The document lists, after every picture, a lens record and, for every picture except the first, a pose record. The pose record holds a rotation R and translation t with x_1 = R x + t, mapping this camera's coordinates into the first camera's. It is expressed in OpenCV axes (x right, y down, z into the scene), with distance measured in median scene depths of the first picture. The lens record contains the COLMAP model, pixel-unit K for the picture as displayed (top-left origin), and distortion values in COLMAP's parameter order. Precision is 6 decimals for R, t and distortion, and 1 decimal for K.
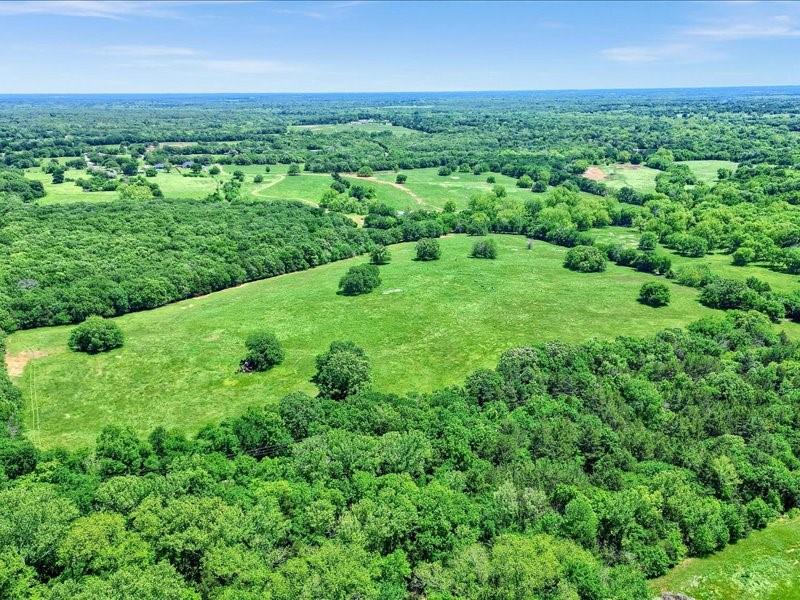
lens RADIAL K [[759.0, 0, 400.4], [0, 759.0, 298.4], [0, 0, 1]] dist [0.061896, 0.000000]
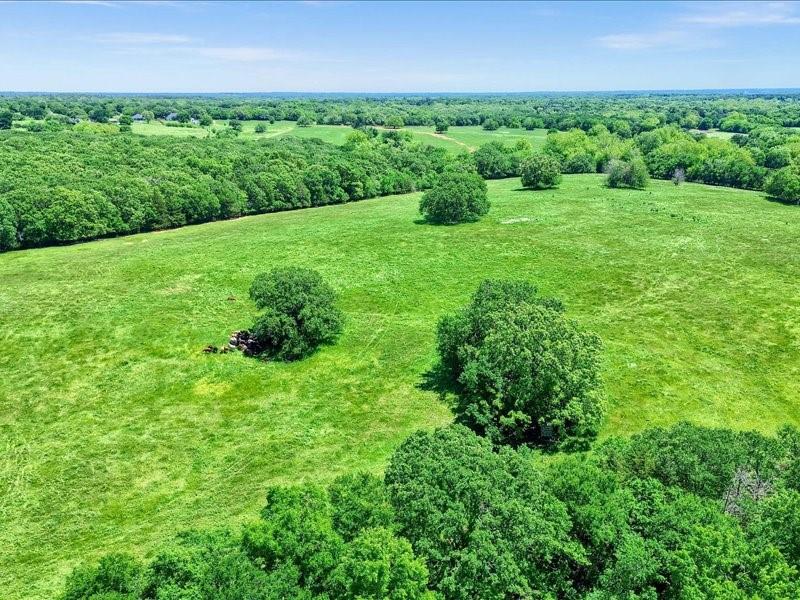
lens RADIAL K [[759.0, 0, 396.8], [0, 759.0, 307.7], [0, 0, 1]] dist [0.061896, 0.000000]
pose [[0.999972, 0.007440, -0.000084, -0.080896], [-0.007439, 0.999931, 0.009057, 0.040834], [0.000151, -0.009056, 0.999959, 0.384258]]
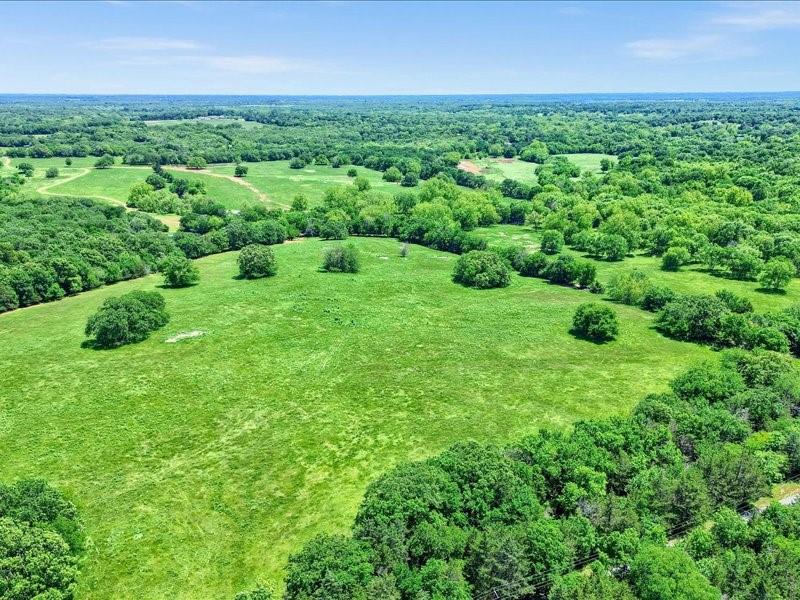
lens RADIAL K [[759.0, 0, 404.1], [0, 759.0, 303.5], [0, 0, 1]] dist [0.061896, 0.000000]
pose [[0.984151, -0.039480, 0.172883, 0.048102], [0.039267, 0.999218, 0.004651, -0.026431], [-0.172931, 0.002211, 0.984931, 0.319420]]
